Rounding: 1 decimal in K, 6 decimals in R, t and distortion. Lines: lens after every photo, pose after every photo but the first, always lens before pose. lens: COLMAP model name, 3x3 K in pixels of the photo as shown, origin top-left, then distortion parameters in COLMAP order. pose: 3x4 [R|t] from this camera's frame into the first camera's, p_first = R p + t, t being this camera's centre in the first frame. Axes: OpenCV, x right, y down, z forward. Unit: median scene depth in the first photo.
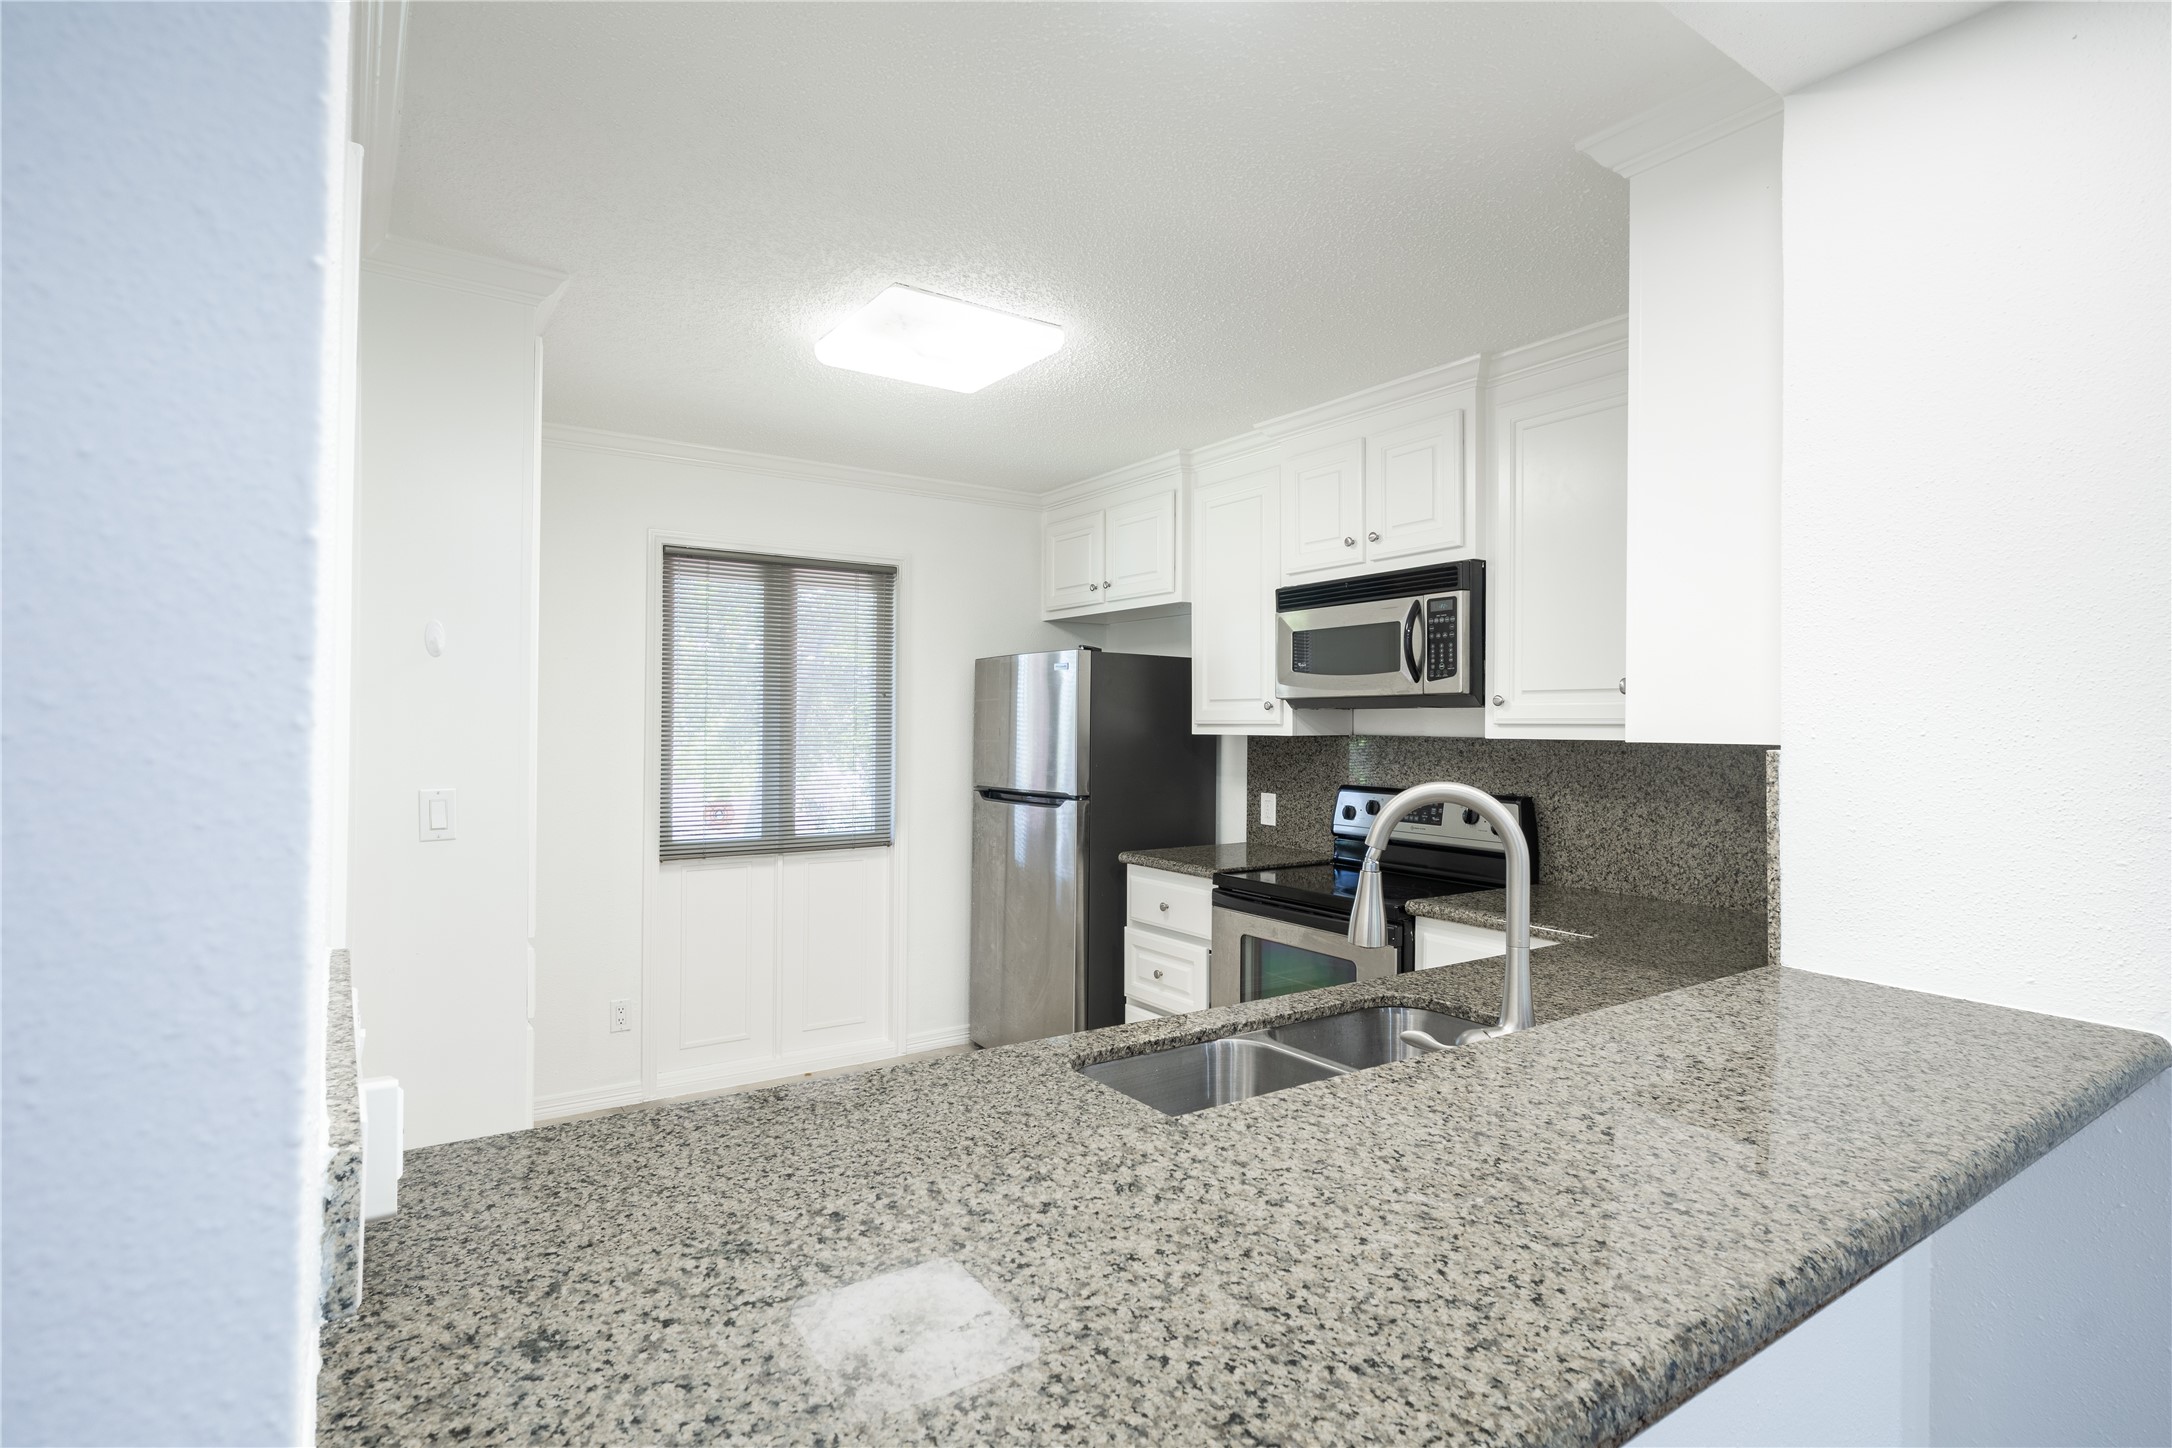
lens RADIAL K [[1085.4, 0, 1086.0], [0, 1085.4, 724.0], [0, 0, 1]] dist [-0.001140, -0.000019]
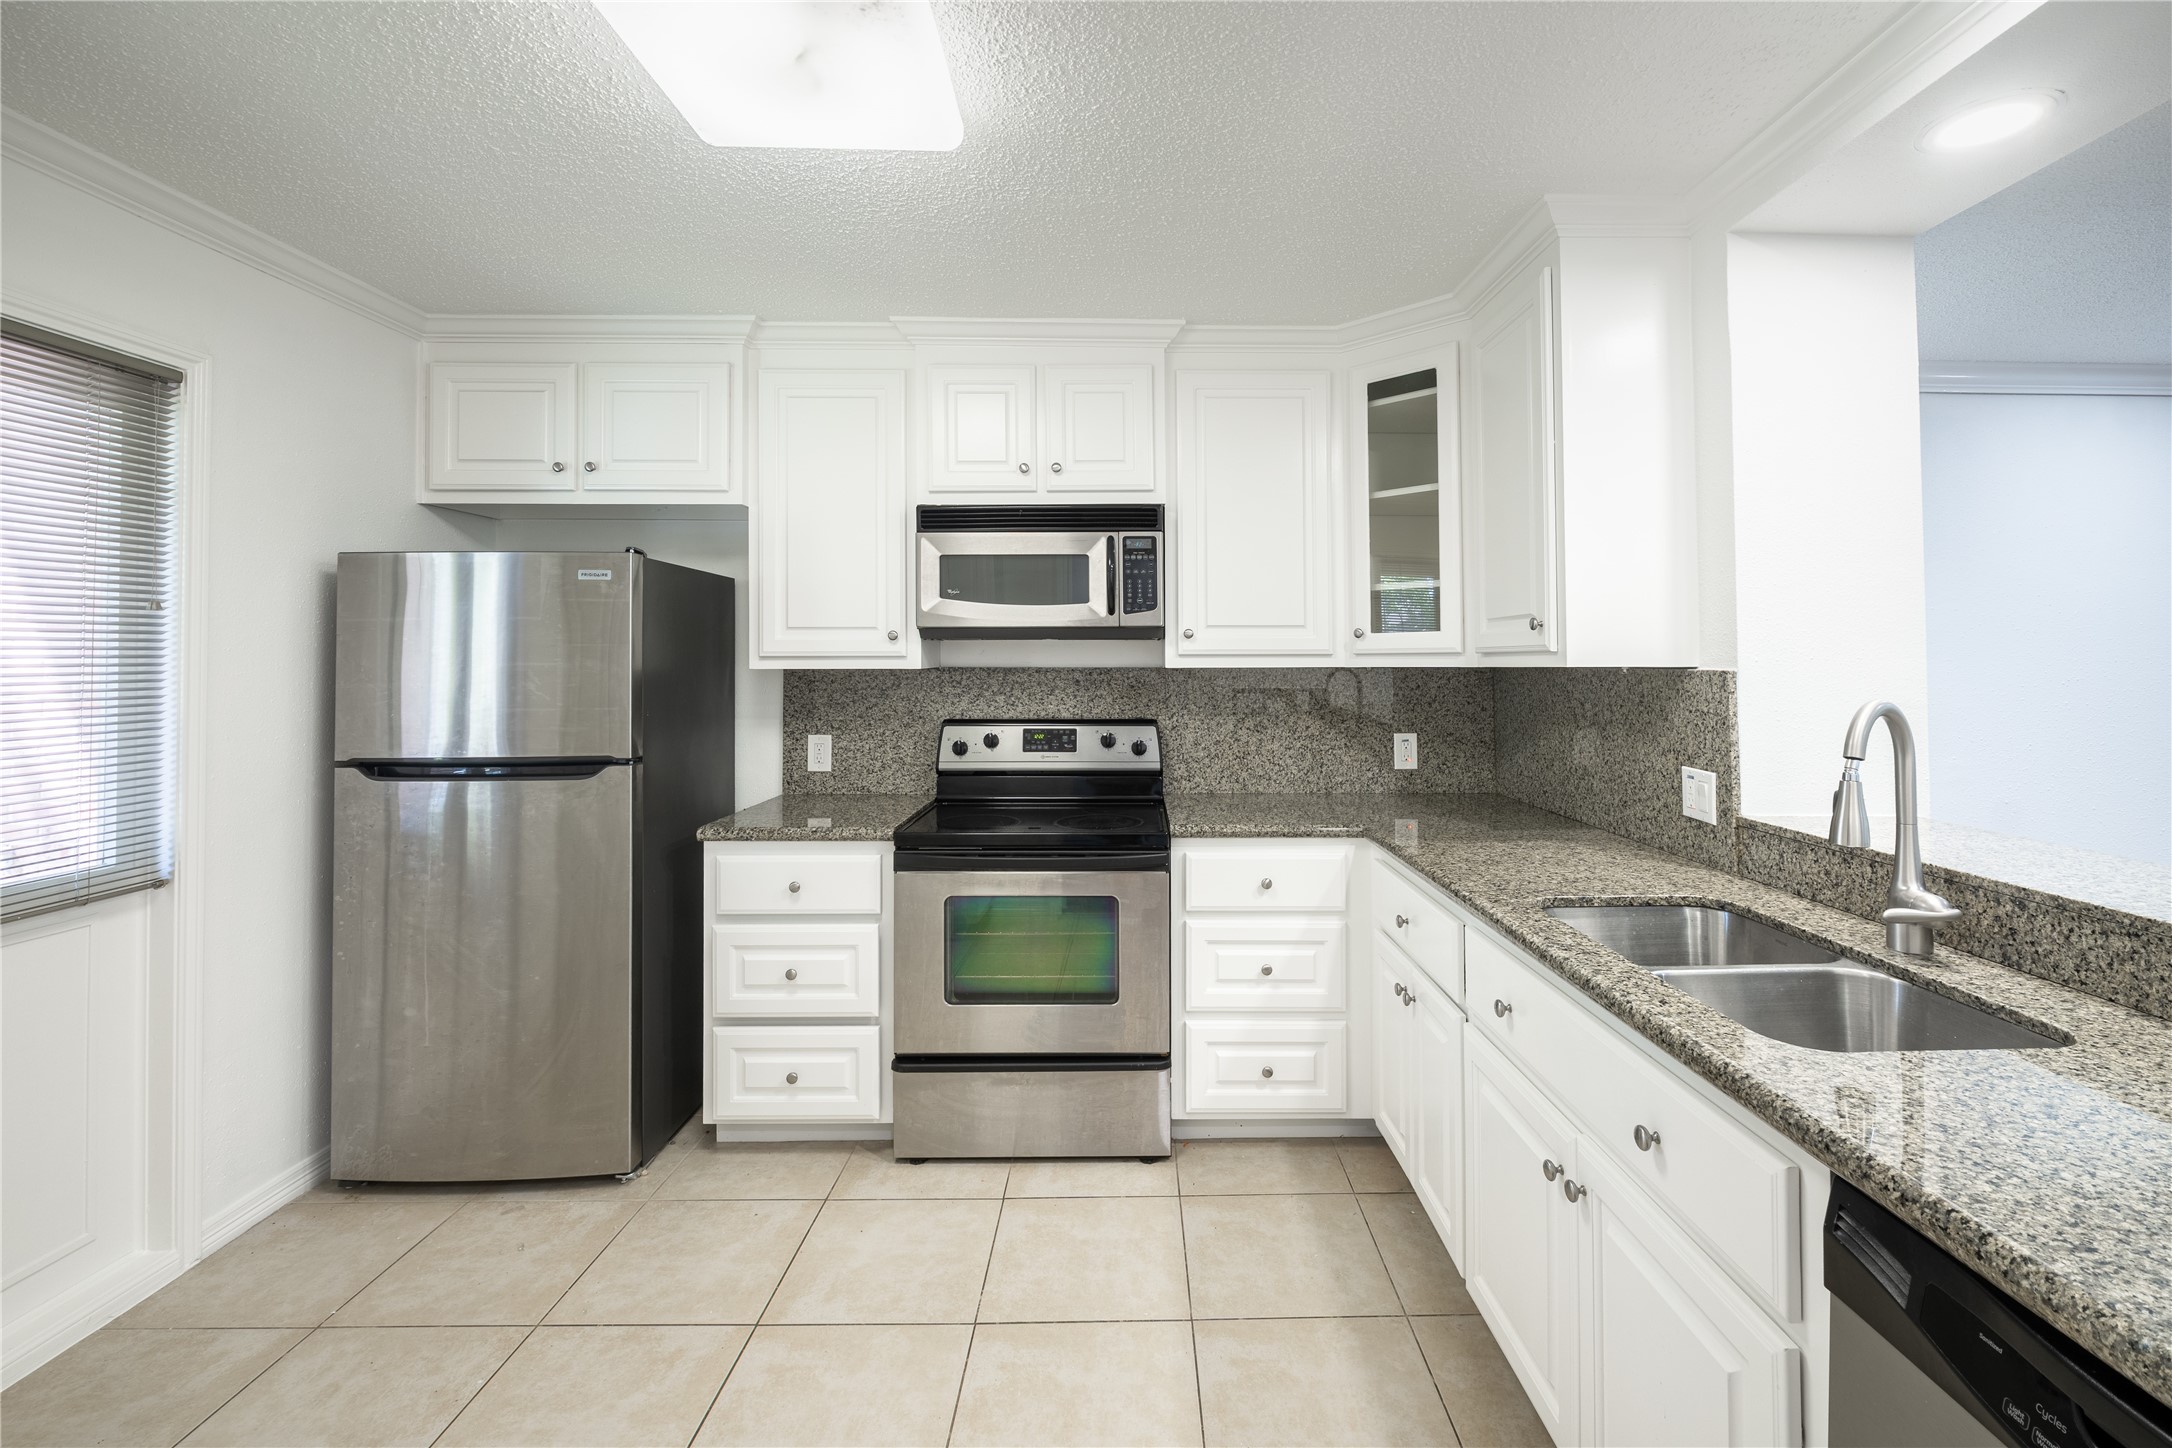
lens RADIAL K [[933.6, 0, 1154.6], [0, 933.6, 640.7], [0, 0, 1]] dist [-0.012207, -0.000198]
pose [[0.539071, 0.010364, 0.842197, -0.375980], [0.003699, 0.999886, -0.014672, -0.000333], [-0.842253, 0.011025, 0.538970, 0.428068]]
